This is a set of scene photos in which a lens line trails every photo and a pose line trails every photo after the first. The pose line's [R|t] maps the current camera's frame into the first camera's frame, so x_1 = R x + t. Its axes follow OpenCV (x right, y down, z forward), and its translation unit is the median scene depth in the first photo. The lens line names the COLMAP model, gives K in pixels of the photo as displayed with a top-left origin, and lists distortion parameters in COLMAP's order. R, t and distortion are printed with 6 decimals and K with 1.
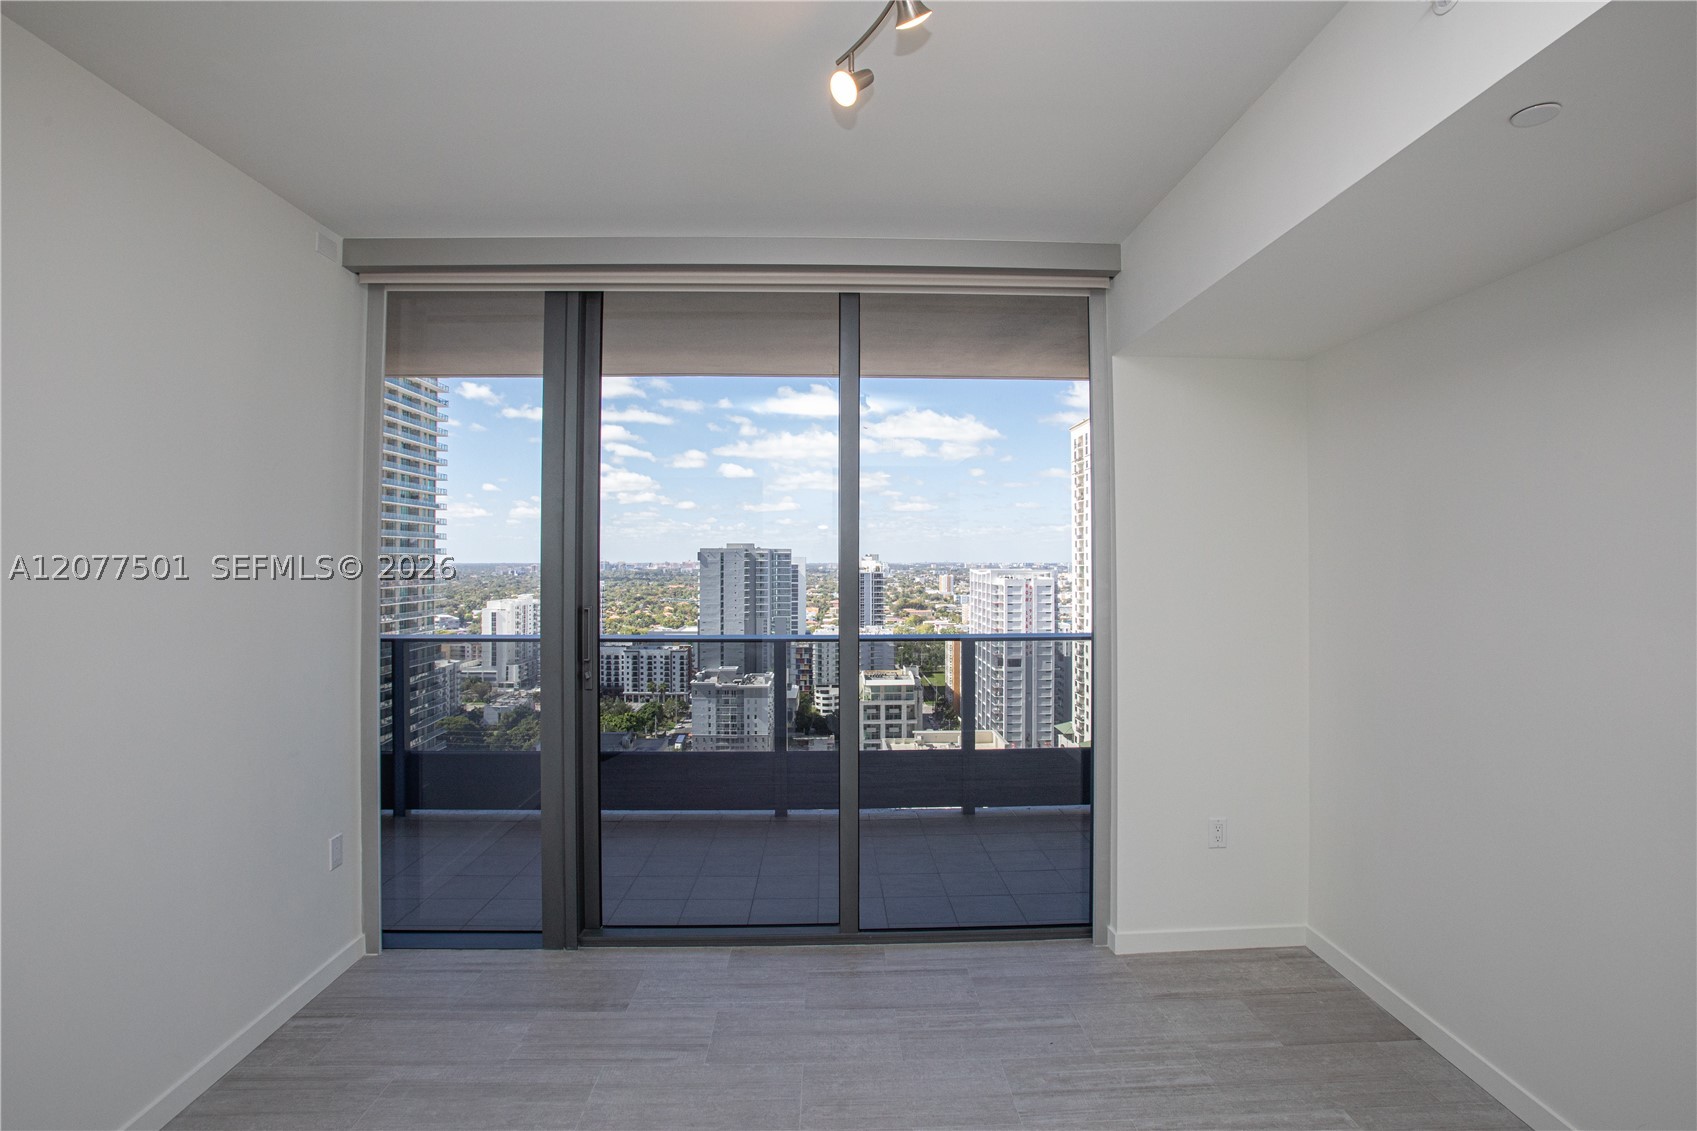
lens RADIAL K [[779.7, 0, 849.2], [0, 779.7, 554.0], [0, 0, 1]] dist [-0.058582, 0.023301]
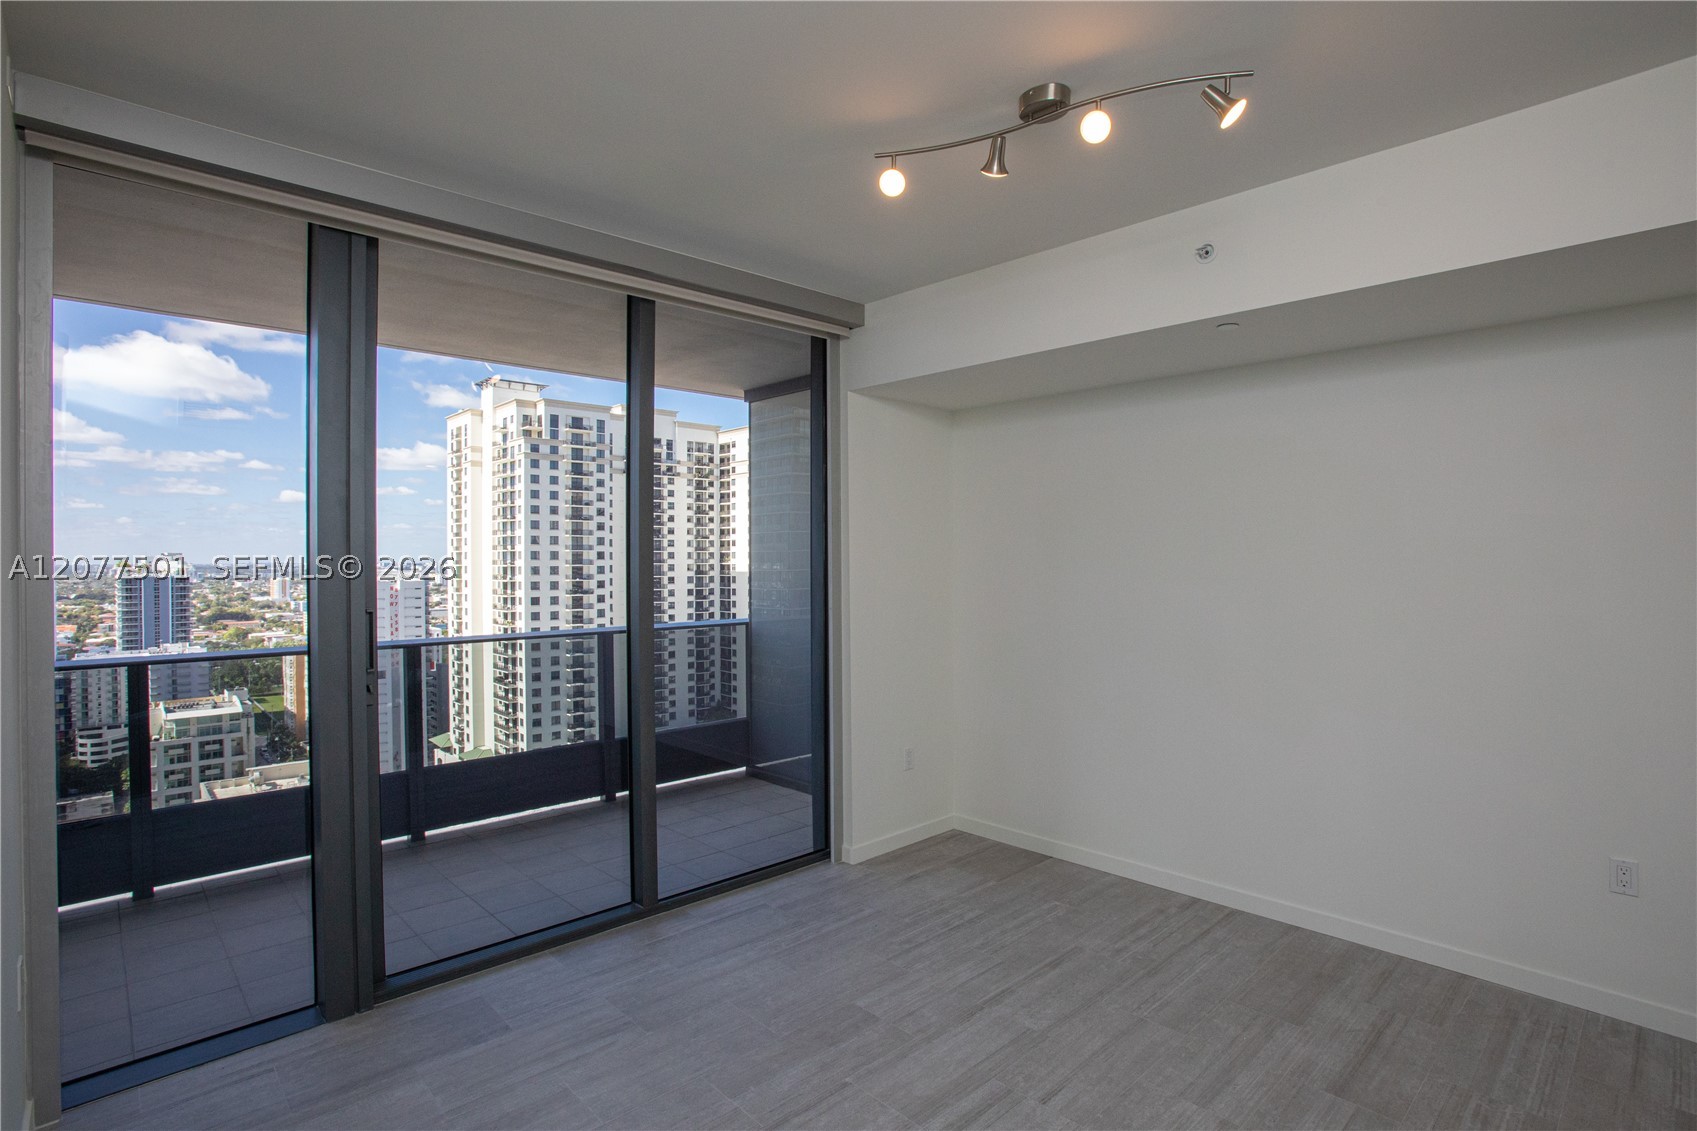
lens RADIAL K [[779.7, 0, 849.2], [0, 779.7, 554.0], [0, 0, 1]] dist [-0.058582, 0.023301]
pose [[0.781554, -0.003231, 0.623830, -0.476066], [-0.000325, 0.999984, 0.005585, 0.002503], [-0.623838, -0.004568, 0.781540, 0.006943]]
